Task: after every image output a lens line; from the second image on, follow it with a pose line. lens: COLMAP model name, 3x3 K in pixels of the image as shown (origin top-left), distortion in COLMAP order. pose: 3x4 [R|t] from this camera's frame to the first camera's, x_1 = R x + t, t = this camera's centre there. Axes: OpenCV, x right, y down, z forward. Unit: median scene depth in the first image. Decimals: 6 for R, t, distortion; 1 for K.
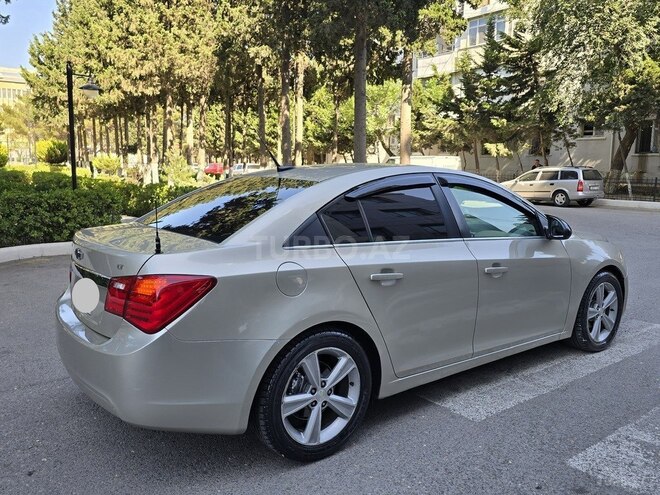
lens RADIAL K [[529.9, 0, 338.6], [0, 529.9, 251.2], [0, 0, 1]] dist [0.073639, -0.088834]
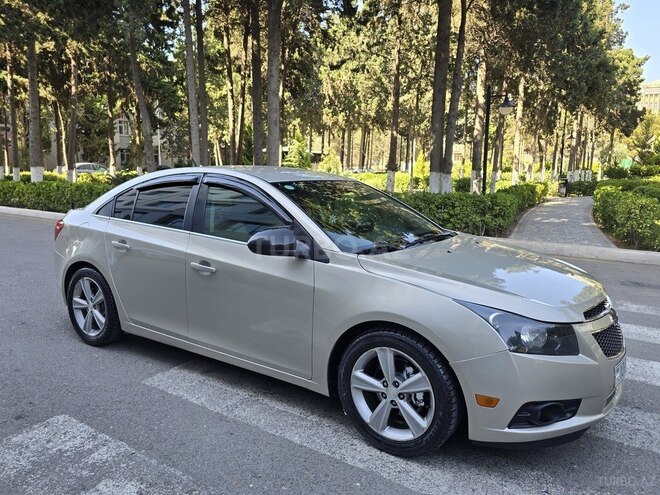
lens RADIAL K [[494.4, 0, 331.4], [0, 494.4, 248.3], [0, 0, 1]] dist [0.061039, -0.068507]
pose [[0.317195, 0.139935, -0.937979, 1.296059], [-0.152698, 0.983685, 0.095116, -0.133390], [0.935986, 0.113057, 0.333388, 0.925054]]
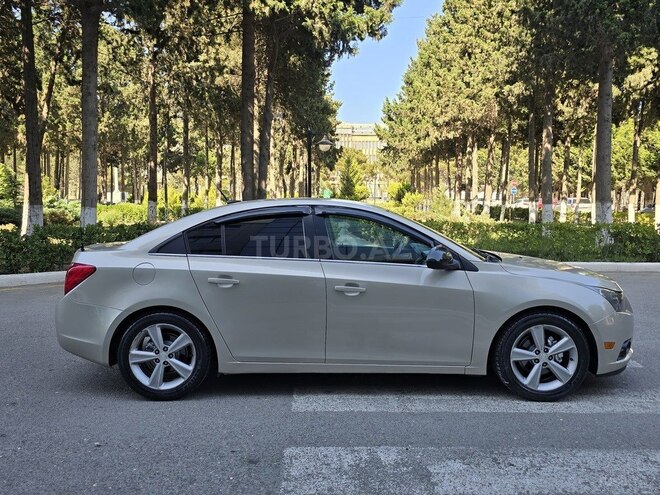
lens RADIAL K [[529.9, 0, 338.6], [0, 529.9, 251.2], [0, 0, 1]] dist [0.073639, -0.088834]
pose [[0.794050, 0.045226, -0.606167, 0.975247], [-0.085404, 0.995637, -0.037591, -0.001516], [0.601823, 0.081618, 0.794448, 0.082159]]
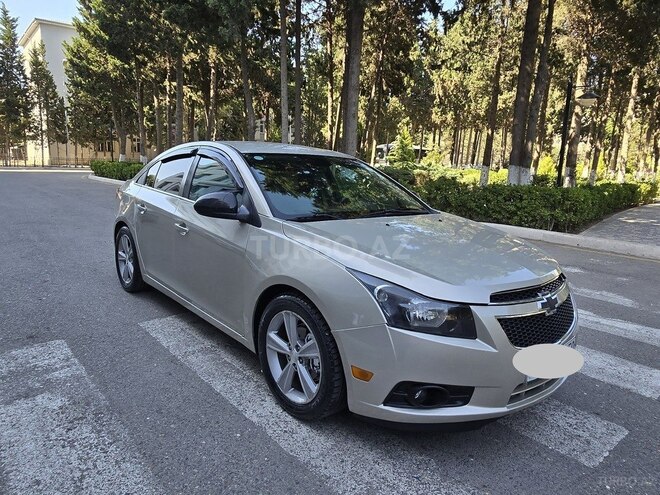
lens RADIAL K [[445.8, 0, 325.9], [0, 445.8, 245.9], [0, 0, 1]] dist [0.006189, -0.004641]
pose [[0.055047, 0.172430, -0.983482, 1.299732], [-0.188027, 0.969144, 0.159392, -0.143909], [0.980620, 0.176148, 0.085770, 1.253718]]
